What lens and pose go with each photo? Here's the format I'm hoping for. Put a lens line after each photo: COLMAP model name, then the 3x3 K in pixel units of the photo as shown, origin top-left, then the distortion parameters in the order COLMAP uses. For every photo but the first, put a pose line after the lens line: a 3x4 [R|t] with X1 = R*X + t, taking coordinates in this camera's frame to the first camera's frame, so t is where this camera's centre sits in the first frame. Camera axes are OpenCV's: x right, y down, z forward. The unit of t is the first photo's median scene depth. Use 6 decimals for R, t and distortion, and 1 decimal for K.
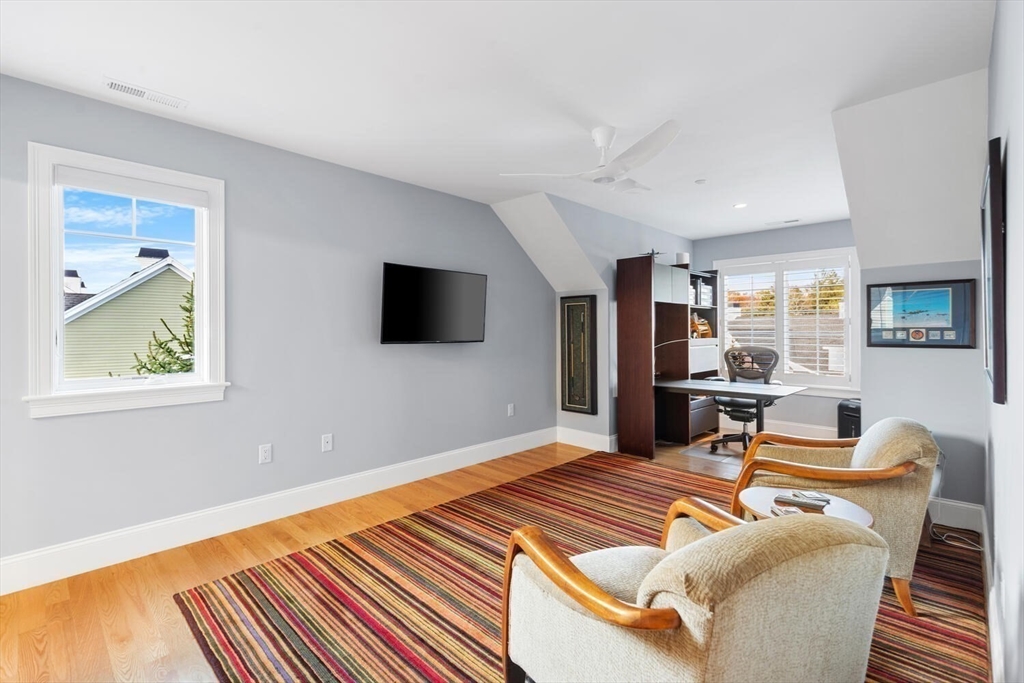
lens RADIAL K [[467.7, 0, 512.6], [0, 467.7, 331.1], [0, 0, 1]] dist [0.005620, -0.000522]
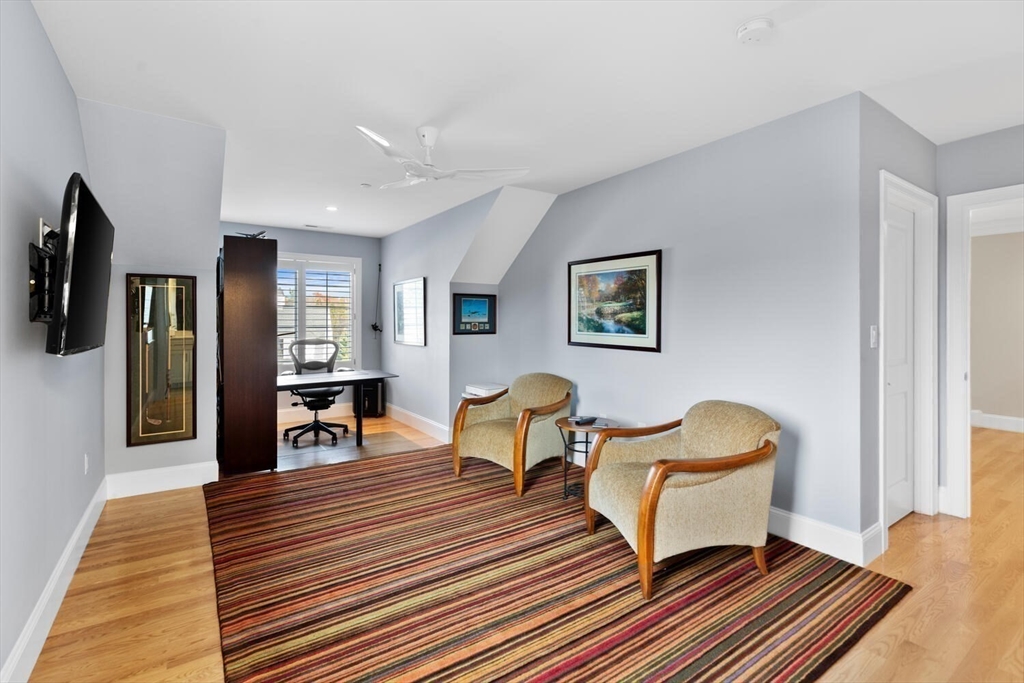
lens RADIAL K [[467.7, 0, 509.7], [0, 467.7, 324.3], [0, 0, 1]] dist [0.005620, -0.000522]
pose [[0.195015, -0.003074, 0.980795, -0.645969], [0.003403, 0.999991, 0.002458, -0.002749], [-0.980794, 0.002858, 0.195023, 0.514989]]
